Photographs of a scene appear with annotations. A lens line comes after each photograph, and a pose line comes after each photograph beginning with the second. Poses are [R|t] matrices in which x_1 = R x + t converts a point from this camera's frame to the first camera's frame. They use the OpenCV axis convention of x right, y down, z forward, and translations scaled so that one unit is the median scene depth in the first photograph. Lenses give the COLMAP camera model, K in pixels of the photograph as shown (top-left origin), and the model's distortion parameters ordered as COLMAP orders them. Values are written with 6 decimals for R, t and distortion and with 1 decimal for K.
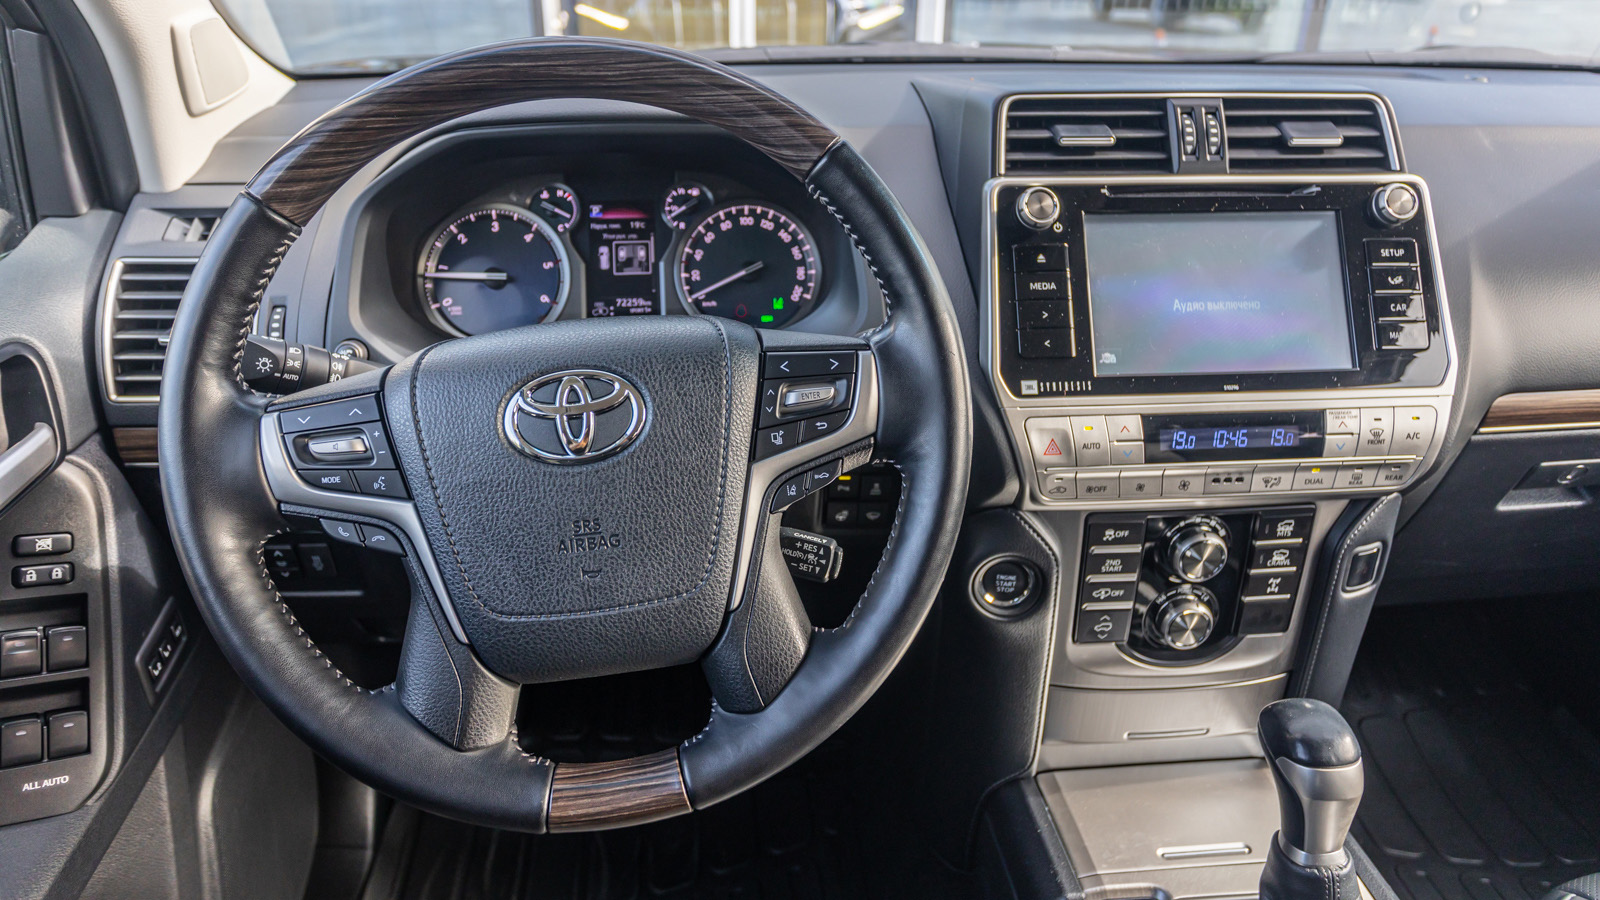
lens RADIAL K [[1060.5, 0, 783.7], [0, 1060.5, 393.4], [0, 0, 1]] dist [0.003541, -0.000321]
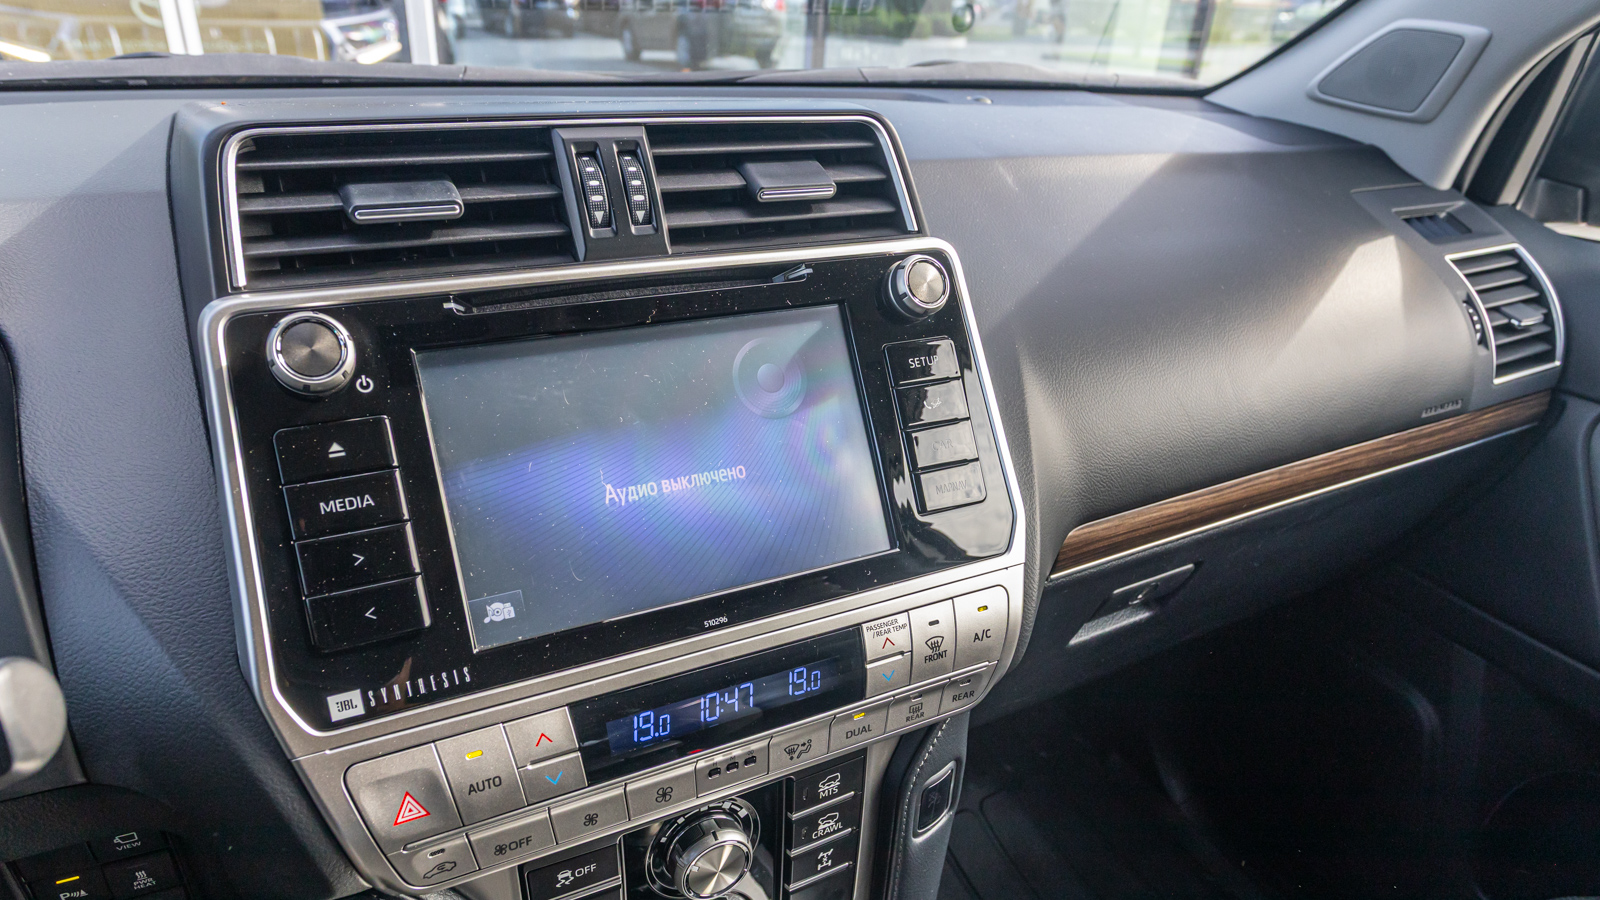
lens RADIAL K [[1001.4, 0, 768.5], [0, 1001.4, 507.9], [0, 0, 1]] dist [0.001304, -0.001480]
pose [[0.924174, -0.155985, 0.348671, 0.253894], [0.128123, 0.986526, 0.101743, -0.117856], [-0.359843, -0.049355, 0.931706, 0.451972]]
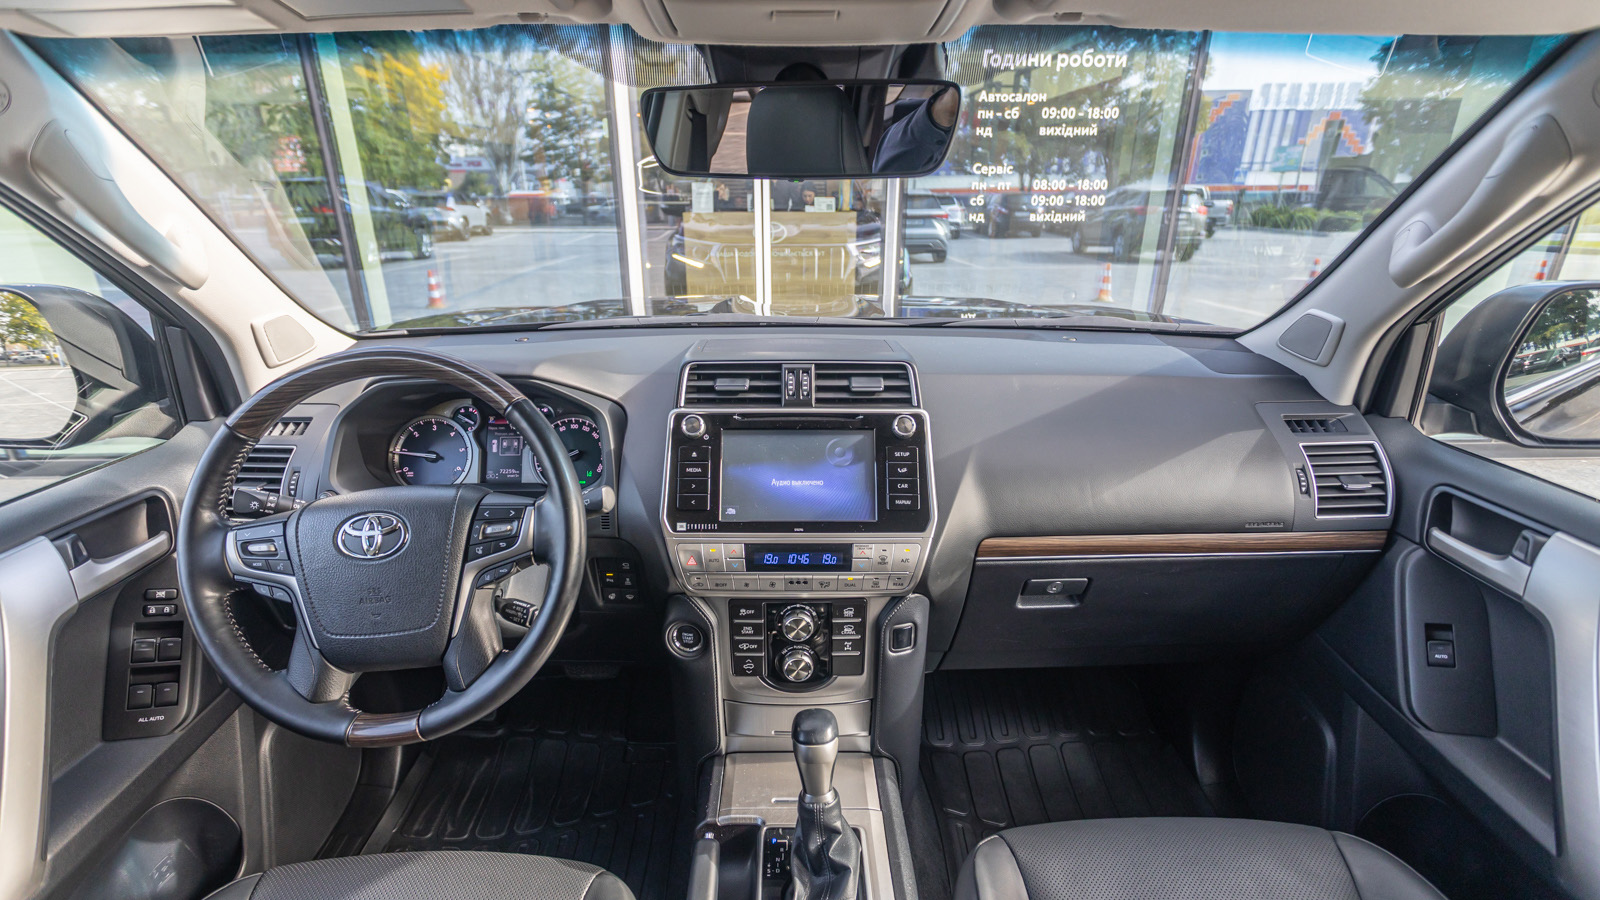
lens RADIAL K [[775.0, 0, 793.7], [0, 775.0, 491.0], [0, 0, 1]] dist [0.004251, 0.002132]
pose [[0.995124, 0.023248, -0.095849, 0.517209], [-0.026638, 0.999058, -0.034247, -0.024658], [0.094963, 0.036633, 0.994807, -0.270609]]
